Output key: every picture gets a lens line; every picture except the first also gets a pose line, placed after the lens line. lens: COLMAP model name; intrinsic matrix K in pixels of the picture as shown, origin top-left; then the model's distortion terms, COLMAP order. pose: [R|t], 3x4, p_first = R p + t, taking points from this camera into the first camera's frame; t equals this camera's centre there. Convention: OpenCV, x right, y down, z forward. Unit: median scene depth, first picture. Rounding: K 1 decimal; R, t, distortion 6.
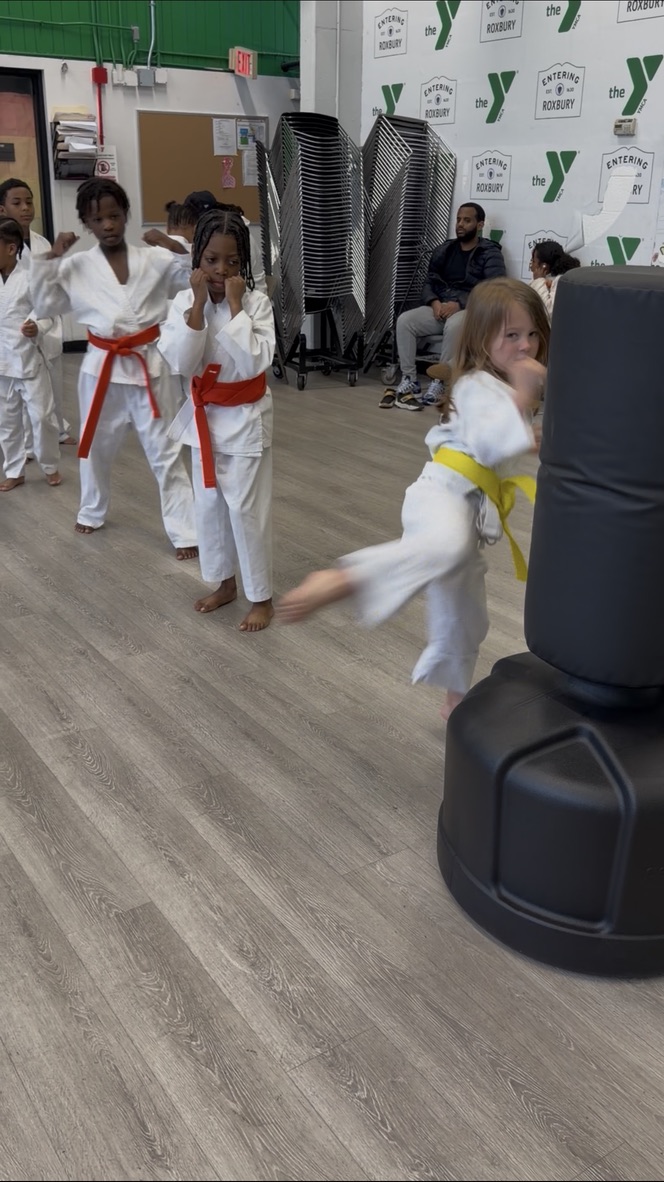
lens RADIAL K [[1009.4, 0, 334.8], [0, 1009.4, 586.5], [0, 0, 1]] dist [0.036231, -0.047604]
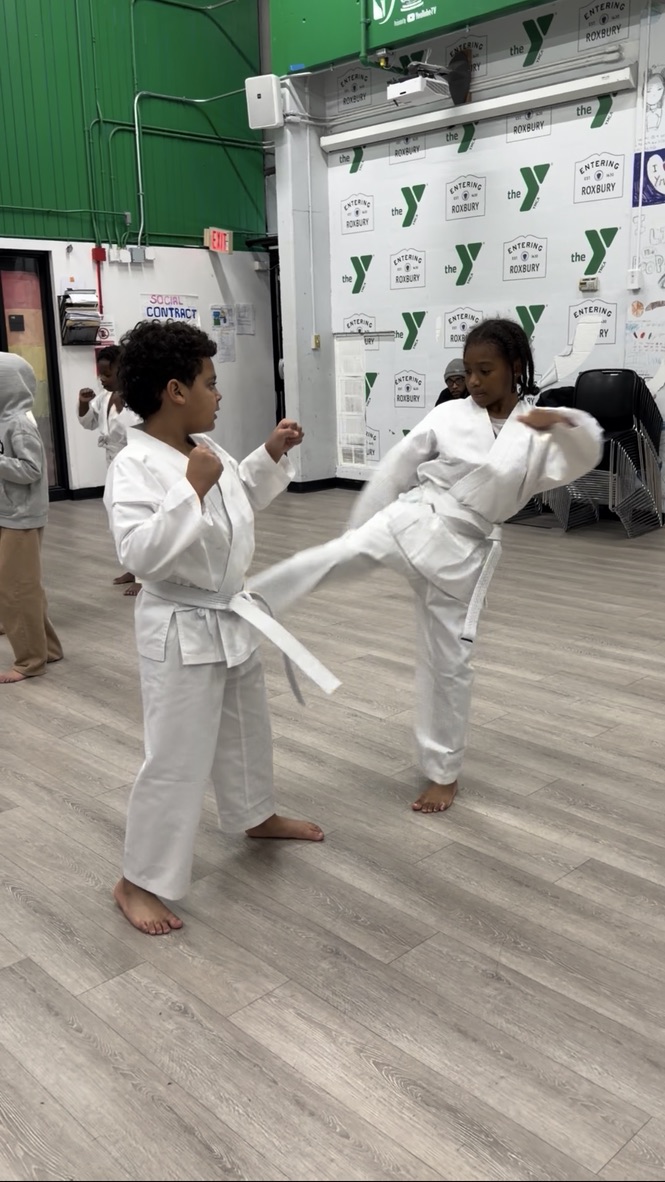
lens RADIAL K [[1009.4, 0, 329.6], [0, 1009.4, 590.4], [0, 0, 1]] dist [0.036231, -0.047604]
pose [[0.986911, -0.072471, 0.144062, -0.171092], [0.091657, 0.987090, -0.131350, 0.028775], [-0.132683, 0.142835, 0.980813, -0.069388]]
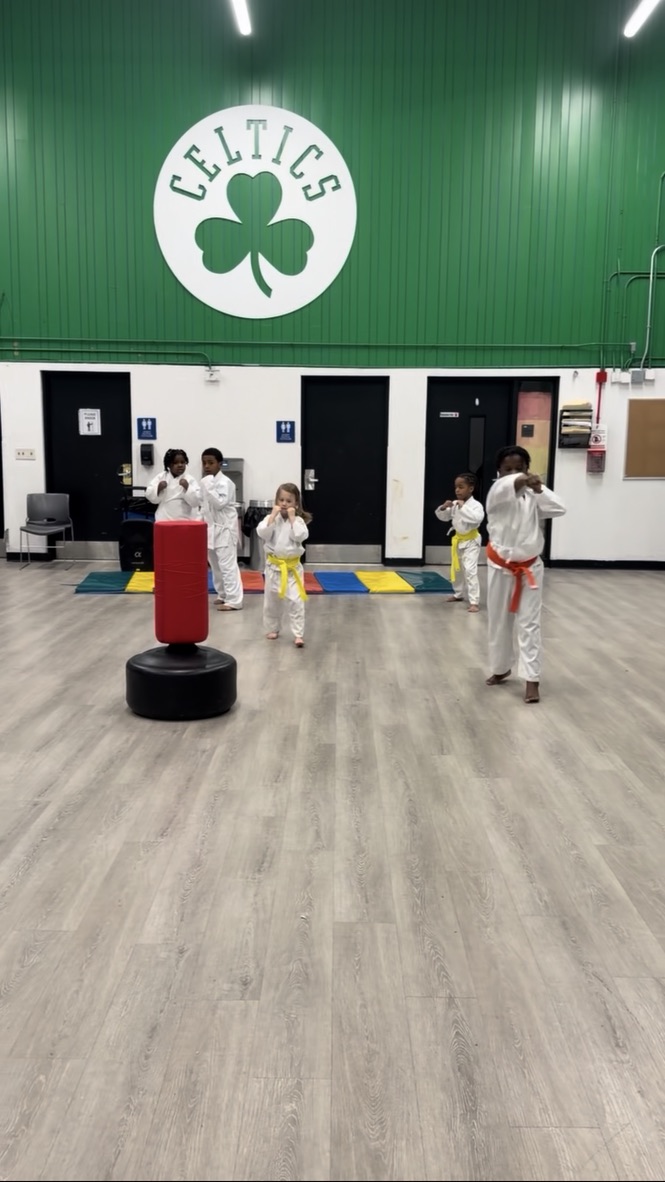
lens RADIAL K [[1009.4, 0, 332.2], [0, 1009.4, 597.1], [0, 0, 1]] dist [0.036231, -0.047604]
pose [[0.820063, 0.072110, -0.567712, 0.278826], [-0.201131, 0.965059, -0.167954, 0.095171], [0.535764, 0.251917, 0.805912, -0.240896]]
